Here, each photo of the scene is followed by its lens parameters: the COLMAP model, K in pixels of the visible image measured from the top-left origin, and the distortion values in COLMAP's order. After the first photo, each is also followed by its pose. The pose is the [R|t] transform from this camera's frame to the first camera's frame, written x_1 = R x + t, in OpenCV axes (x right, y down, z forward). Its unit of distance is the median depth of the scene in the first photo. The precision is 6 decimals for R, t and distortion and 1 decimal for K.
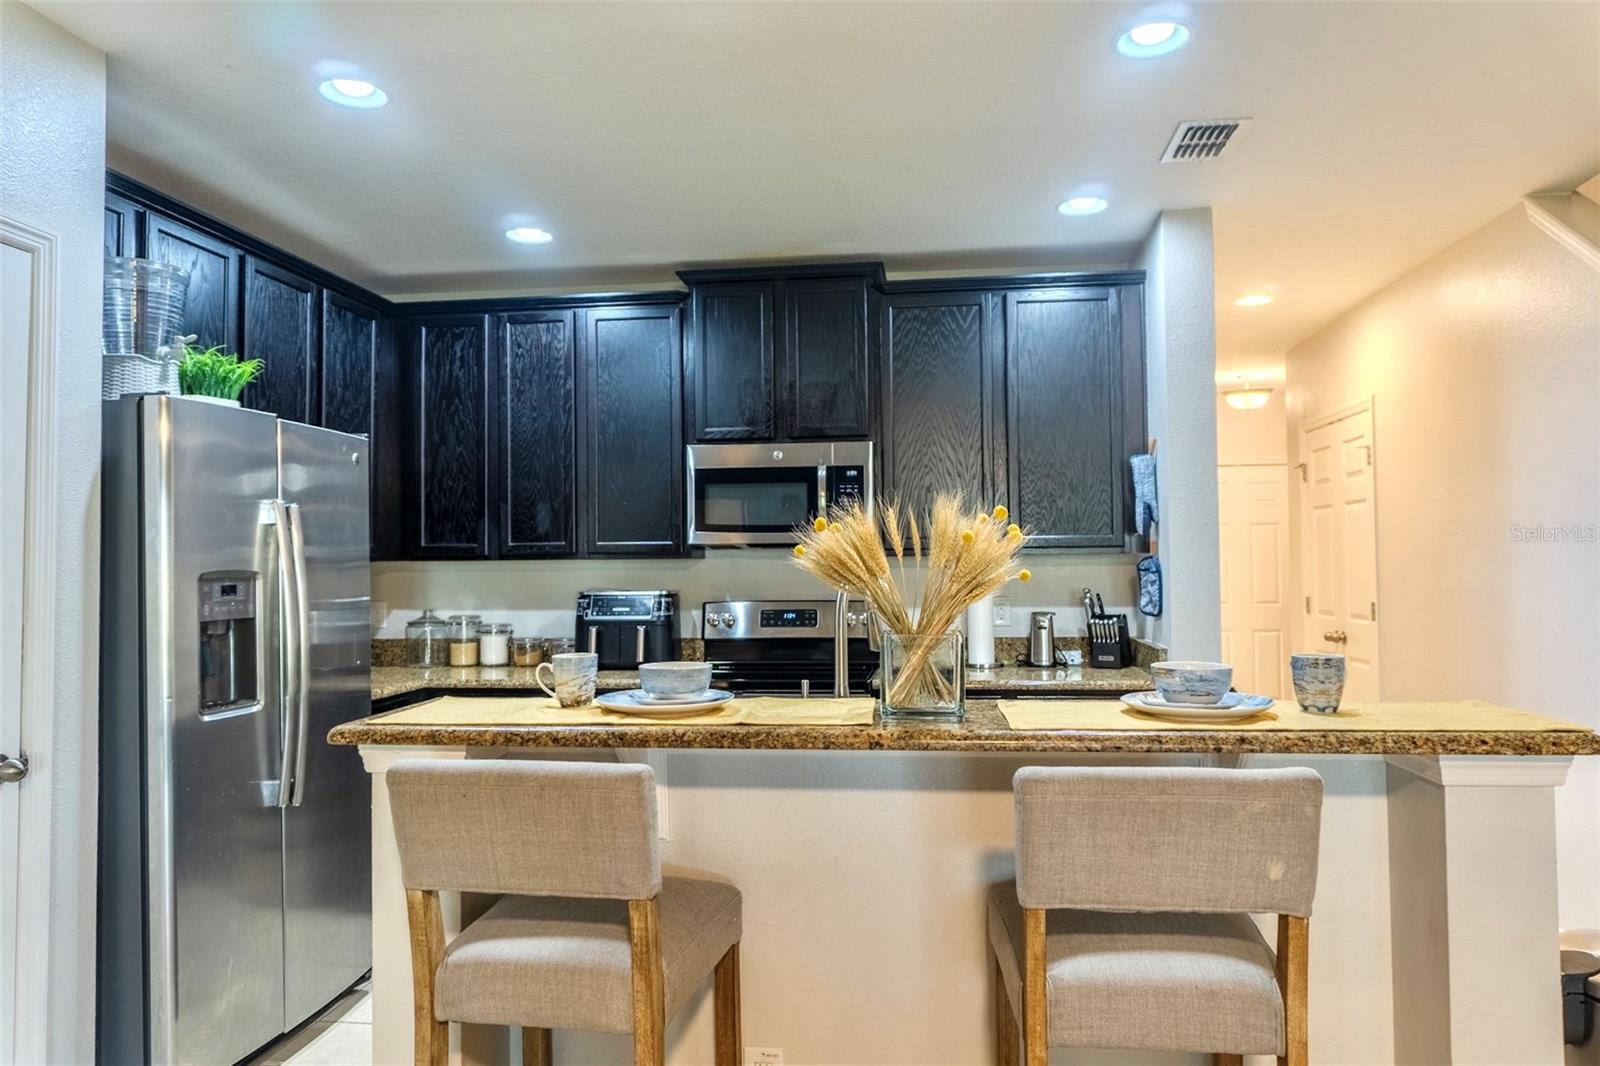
lens RADIAL K [[1073.4, 0, 801.6], [0, 1073.4, 528.7], [0, 0, 1]] dist [-0.004554, -0.001755]
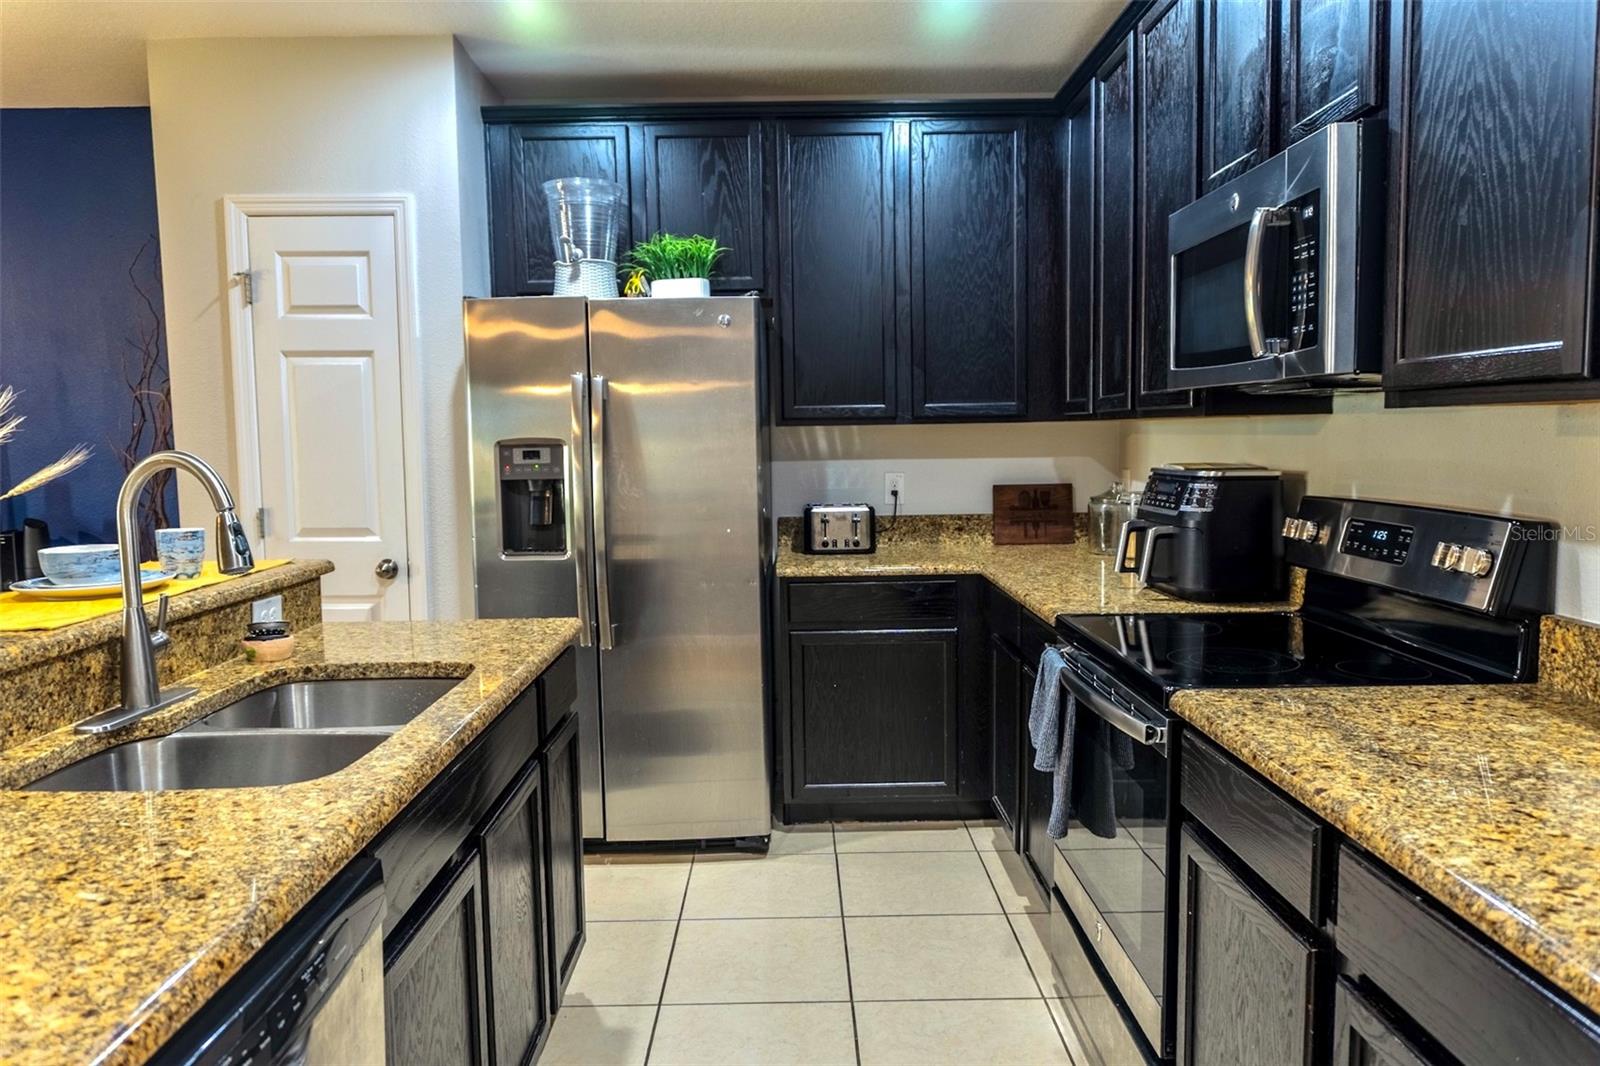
lens RADIAL K [[1073.4, 0, 801.6], [0, 1073.4, 528.7], [0, 0, 1]] dist [-0.004554, -0.001755]
pose [[0.138793, 0.095538, -0.985702, 0.441441], [0.045420, 0.993674, 0.102706, 0.019504], [0.989279, -0.059026, 0.133575, 0.727732]]
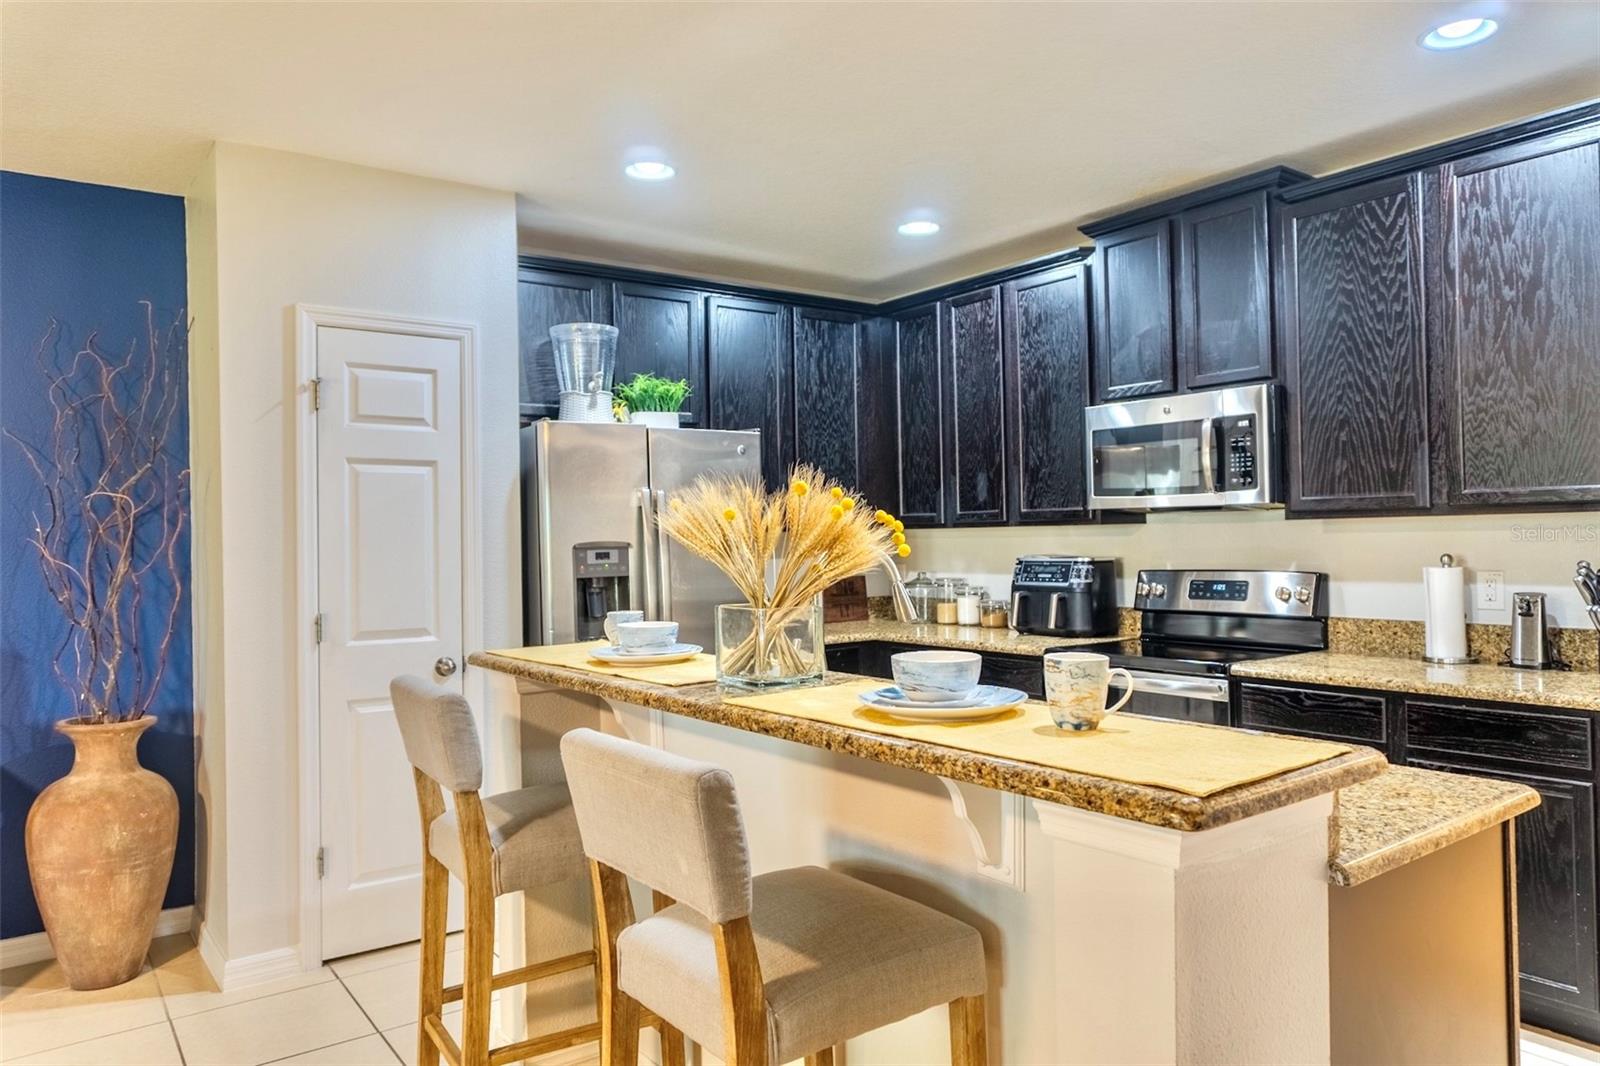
lens RADIAL K [[1073.4, 0, 801.6], [0, 1073.4, 528.7], [0, 0, 1]] dist [-0.004554, -0.001755]
pose [[0.691232, -0.008425, -0.722584, 0.415317], [0.035506, 0.999120, 0.022316, 0.000498], [0.721760, -0.041082, 0.690923, 0.147004]]
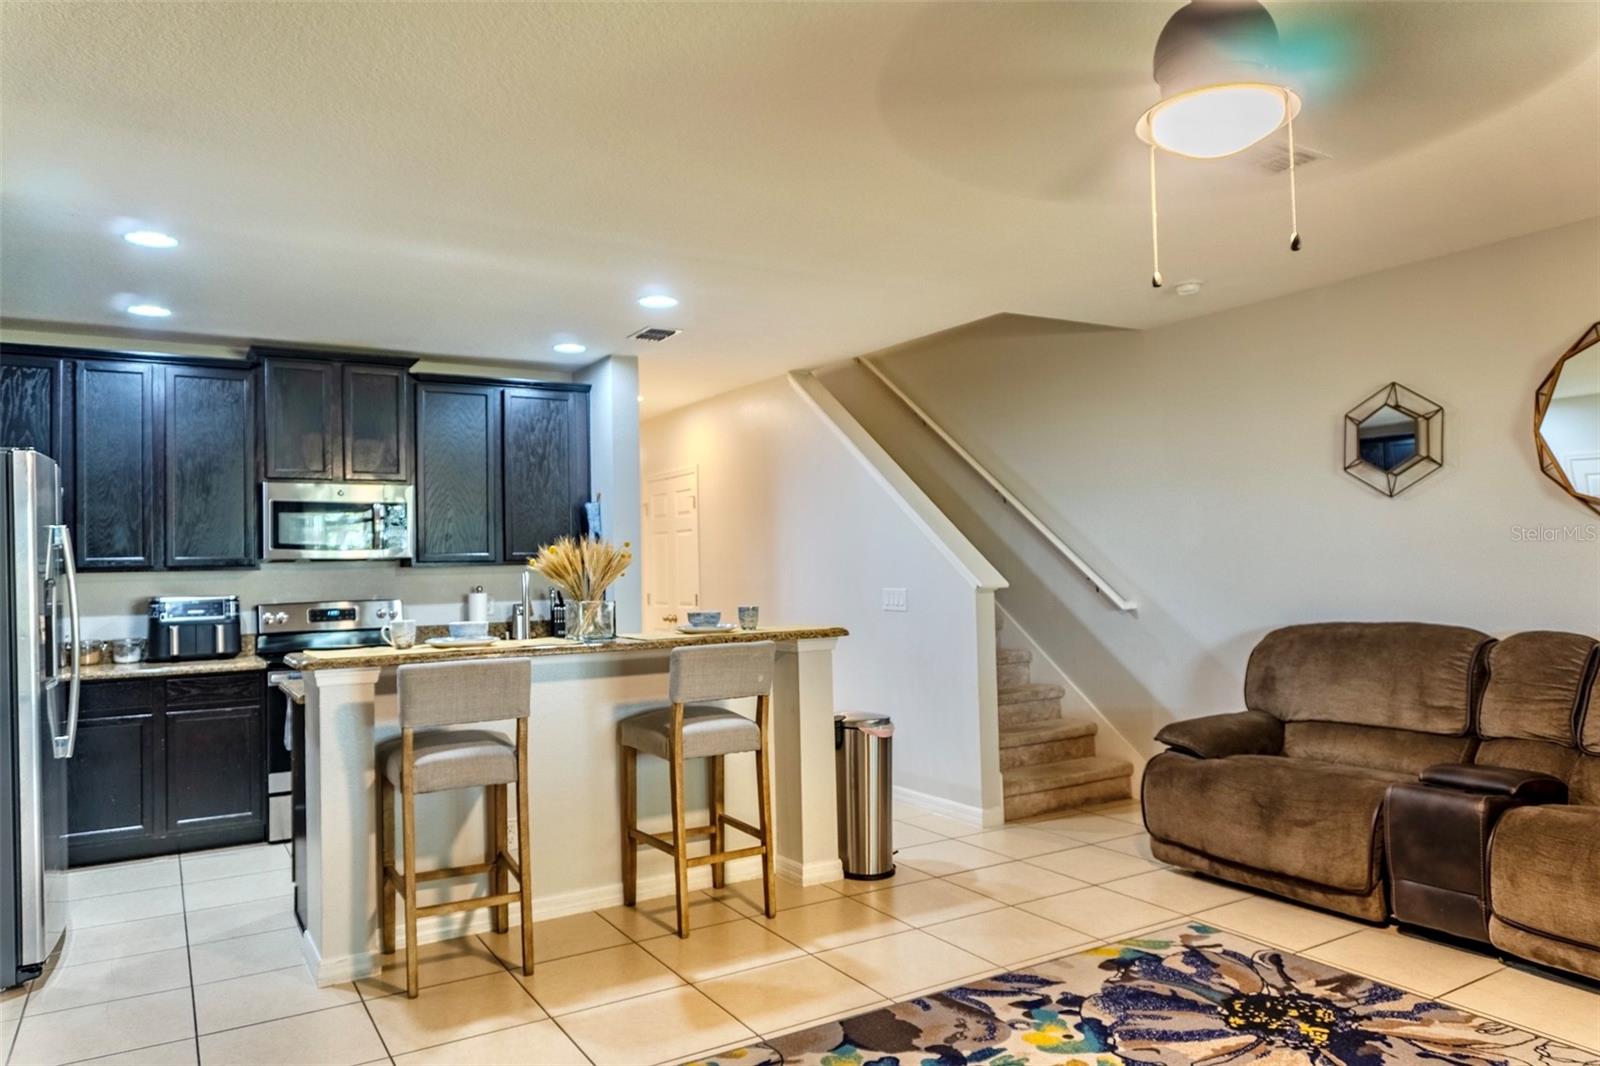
lens RADIAL K [[1073.4, 0, 801.6], [0, 1073.4, 528.7], [0, 0, 1]] dist [-0.004554, -0.001755]
pose [[0.780741, 0.014905, 0.624678, -0.409223], [-0.007172, 0.999863, -0.014894, -0.007377], [-0.624814, 0.007148, 0.780741, -0.413176]]
